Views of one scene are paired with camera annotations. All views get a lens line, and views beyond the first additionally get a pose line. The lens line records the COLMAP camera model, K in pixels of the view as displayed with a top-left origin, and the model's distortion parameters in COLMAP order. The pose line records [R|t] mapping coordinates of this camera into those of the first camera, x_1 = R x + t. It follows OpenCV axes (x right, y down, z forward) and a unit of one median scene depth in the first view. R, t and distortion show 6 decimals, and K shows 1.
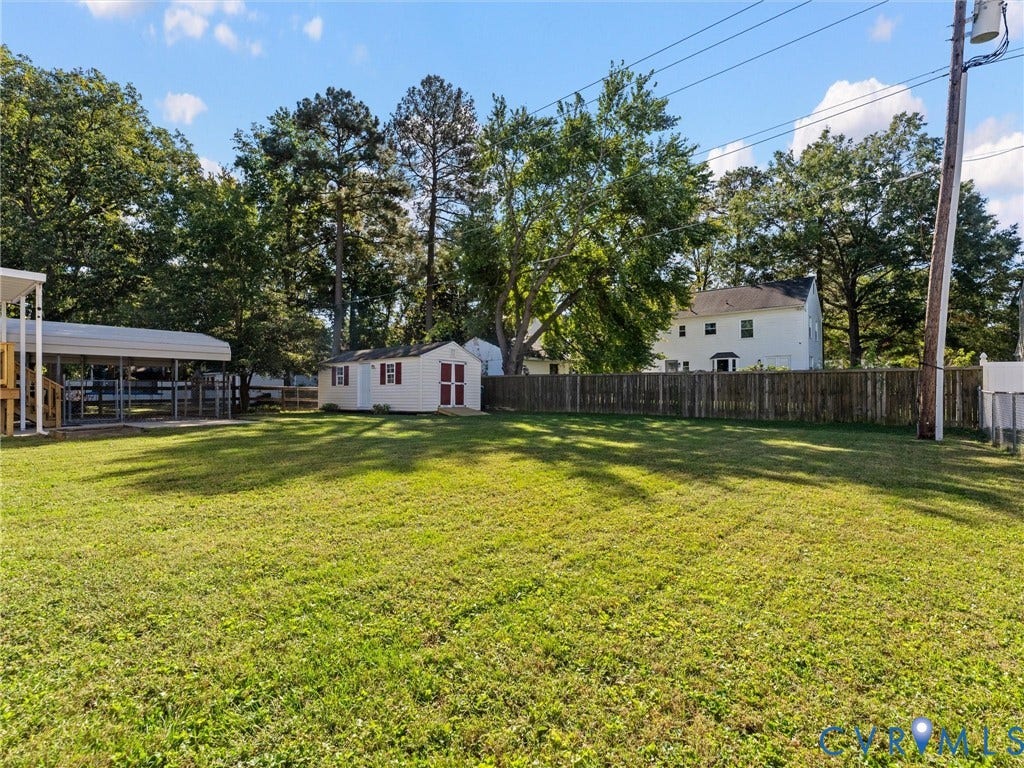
lens RADIAL K [[482.4, 0, 506.3], [0, 482.4, 386.2], [0, 0, 1]] dist [0.000343, -0.000271]
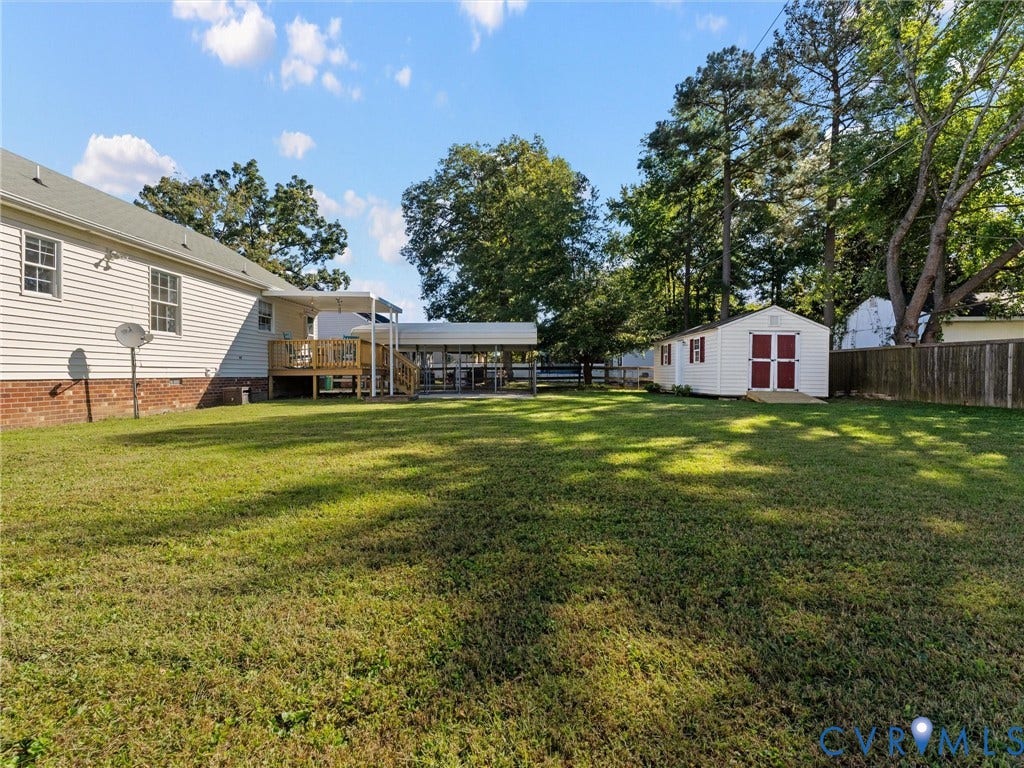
lens RADIAL K [[458.2, 0, 513.5], [0, 458.2, 376.3], [0, 0, 1]] dist [-0.000390, -0.000019]
pose [[0.623322, 0.008482, -0.781919, 0.196968], [0.008171, 0.999816, 0.017360, 0.003617], [0.781922, -0.017210, 0.623138, 0.220224]]
